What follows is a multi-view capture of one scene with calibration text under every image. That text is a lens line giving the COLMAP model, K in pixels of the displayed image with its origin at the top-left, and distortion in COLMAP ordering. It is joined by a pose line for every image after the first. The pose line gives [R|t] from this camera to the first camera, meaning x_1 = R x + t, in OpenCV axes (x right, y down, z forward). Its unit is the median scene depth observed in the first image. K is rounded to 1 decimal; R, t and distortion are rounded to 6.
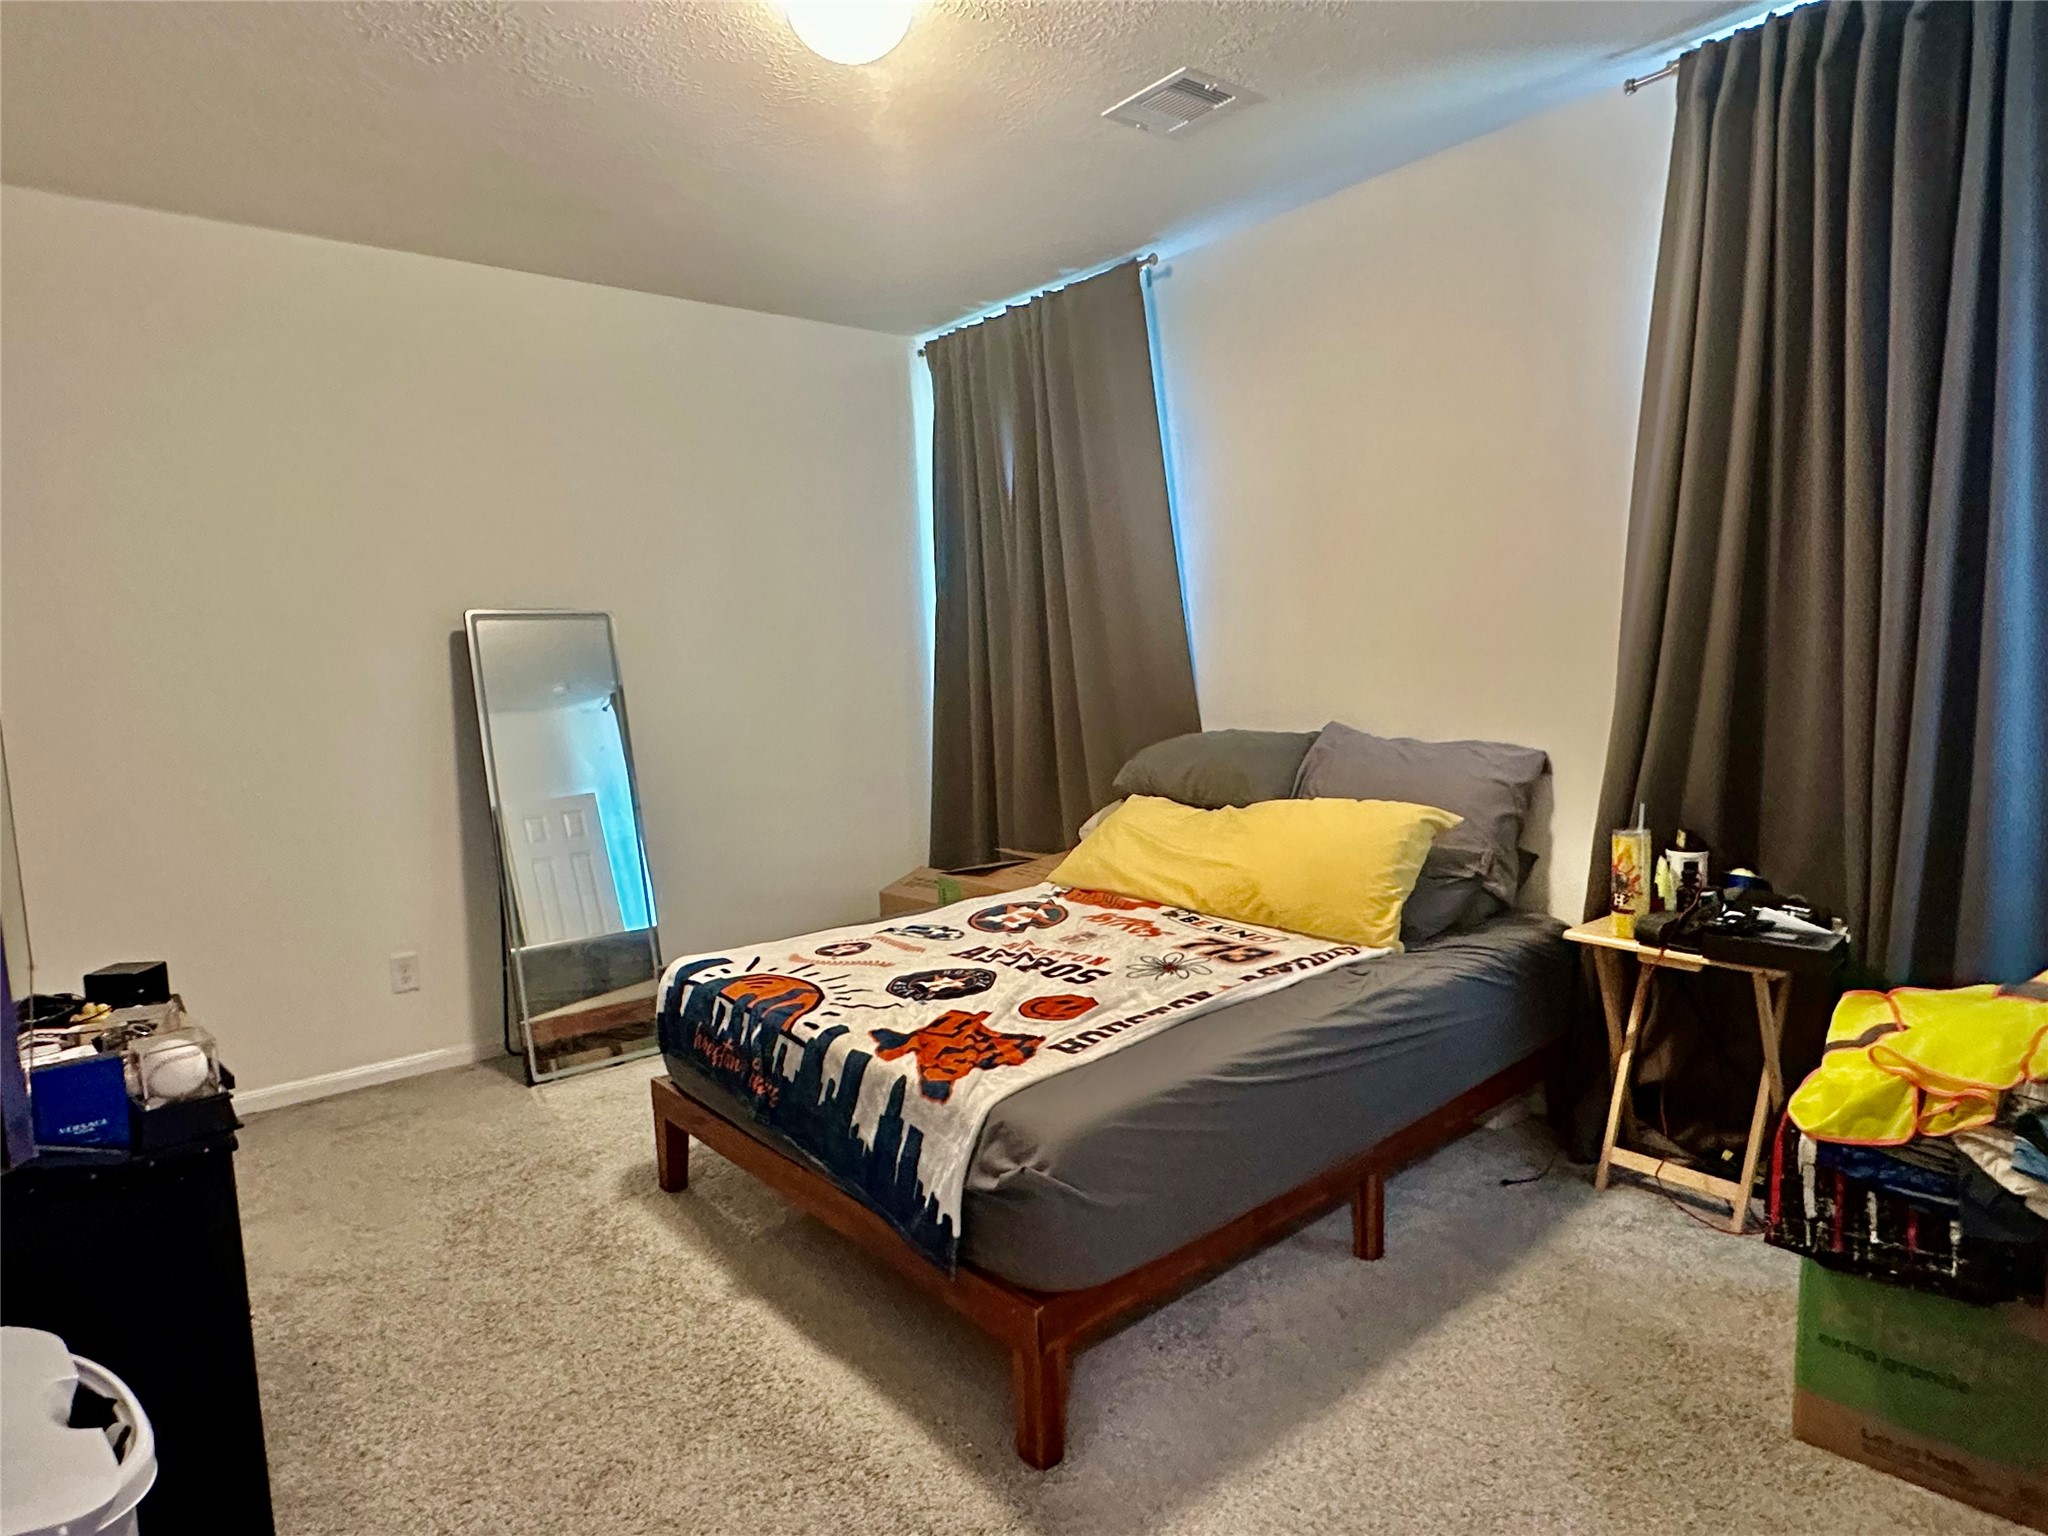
lens RADIAL K [[1180.4, 0, 1019.2], [0, 1180.4, 774.0], [0, 0, 1]] dist [0.000771, -0.002836]
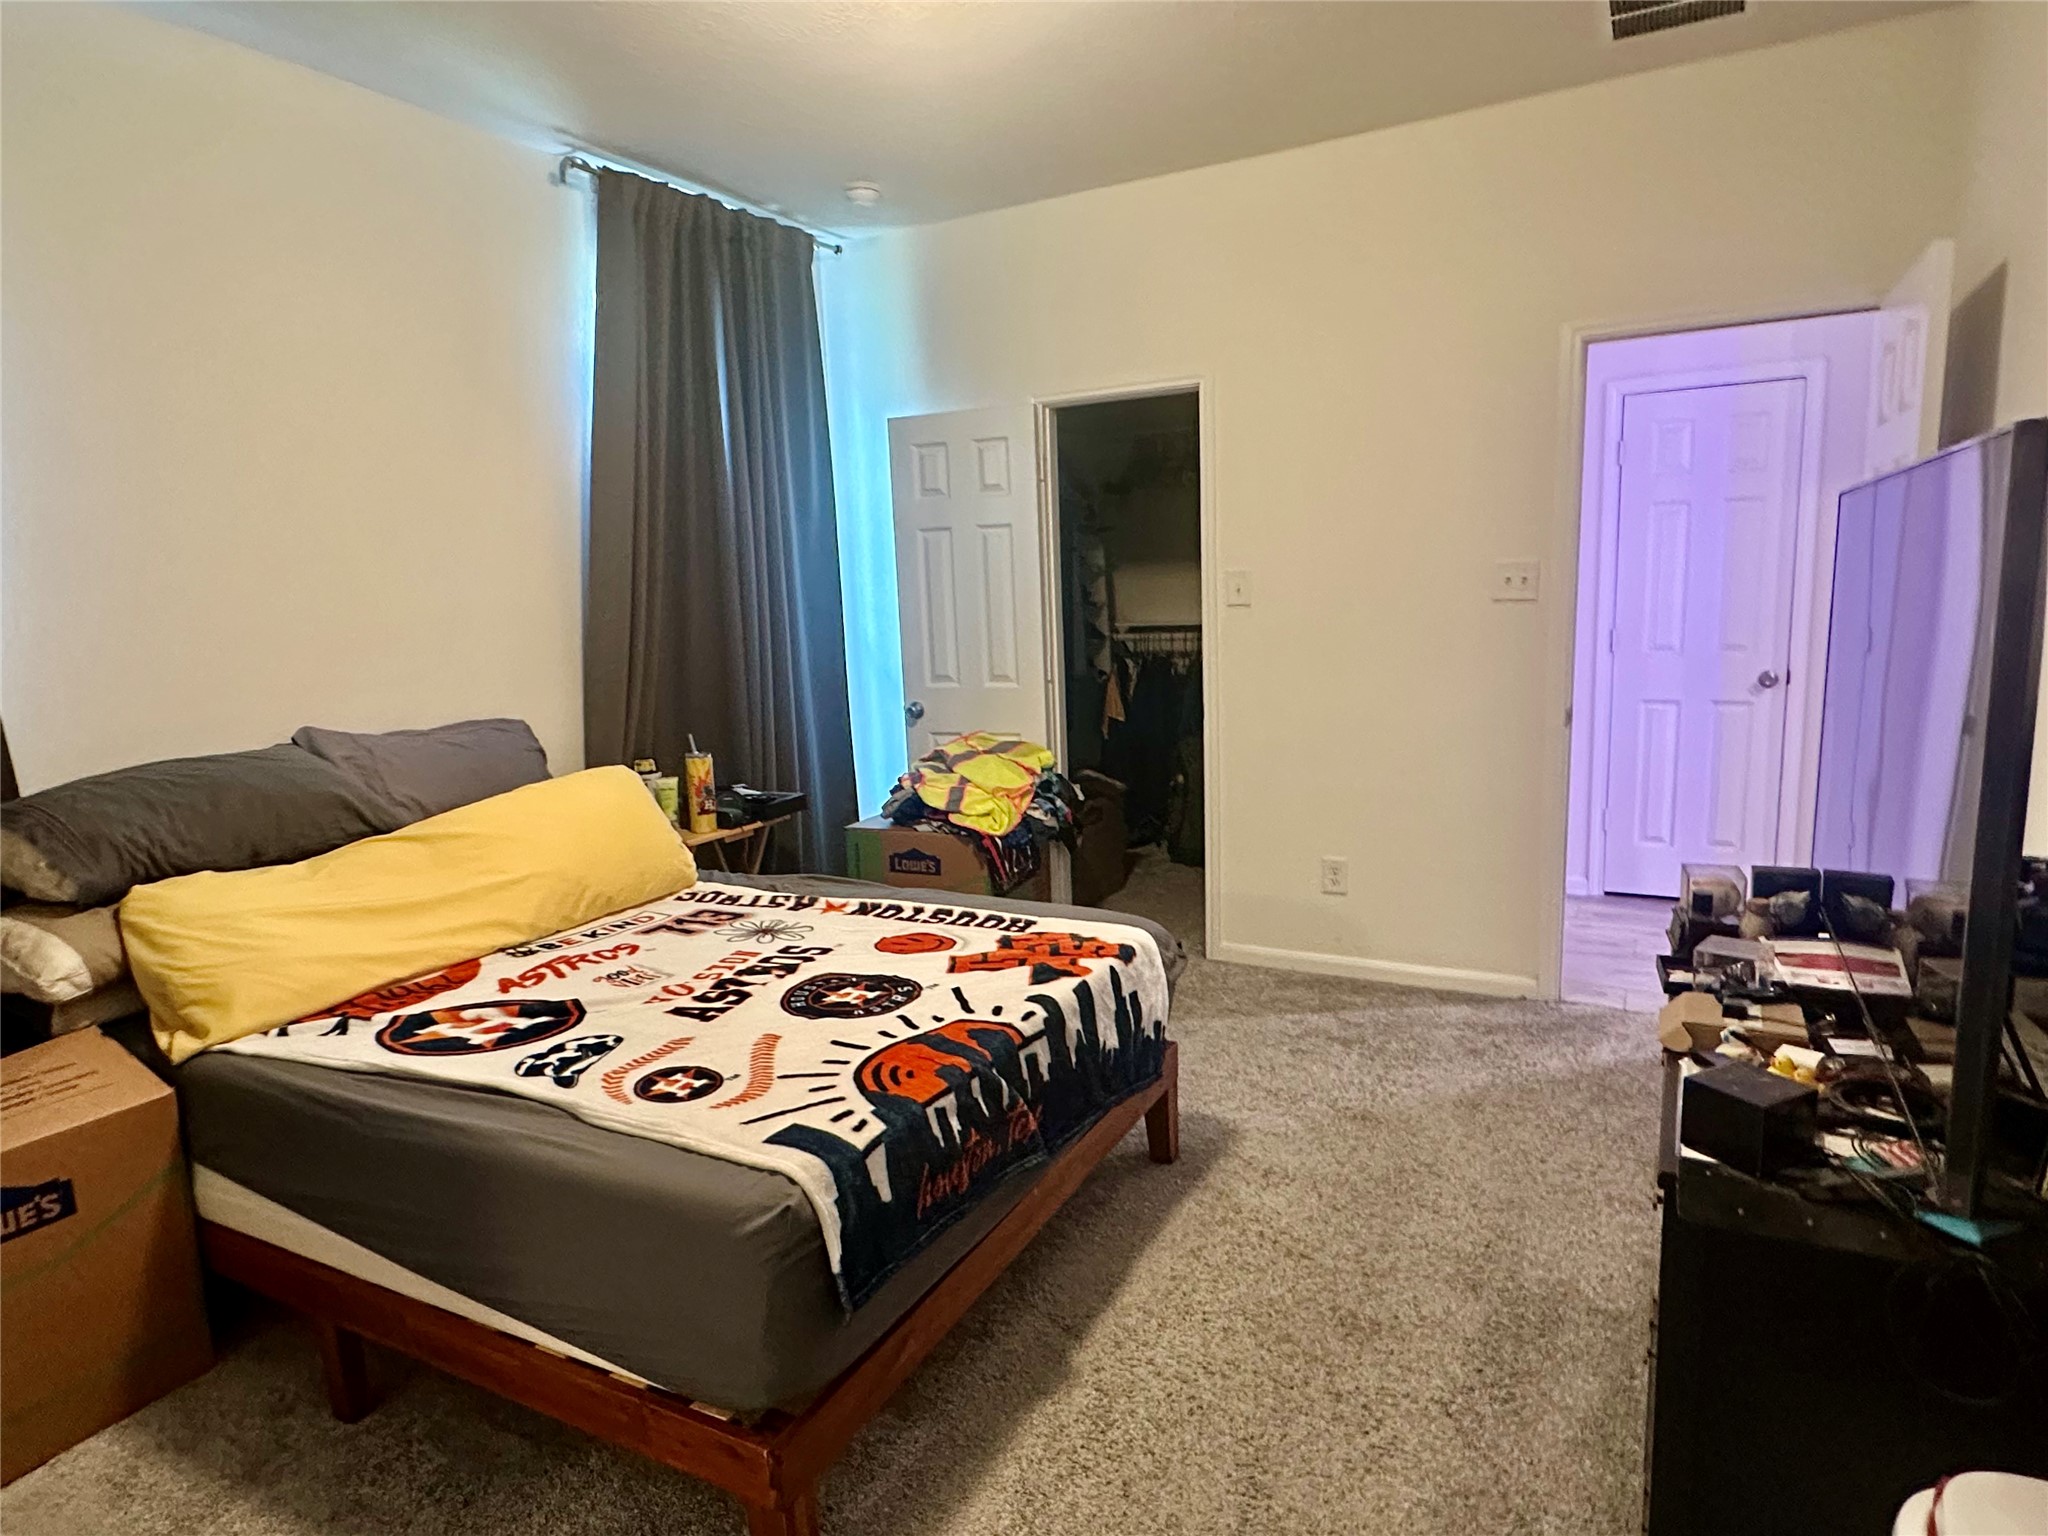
lens RADIAL K [[1180.4, 0, 1019.2], [0, 1180.4, 774.0], [0, 0, 1]] dist [0.000771, -0.002836]
pose [[-0.360301, -0.104708, 0.926941, -0.837174], [0.148962, 0.974471, 0.167978, -0.096957], [-0.920866, 0.198602, -0.335506, 1.089519]]
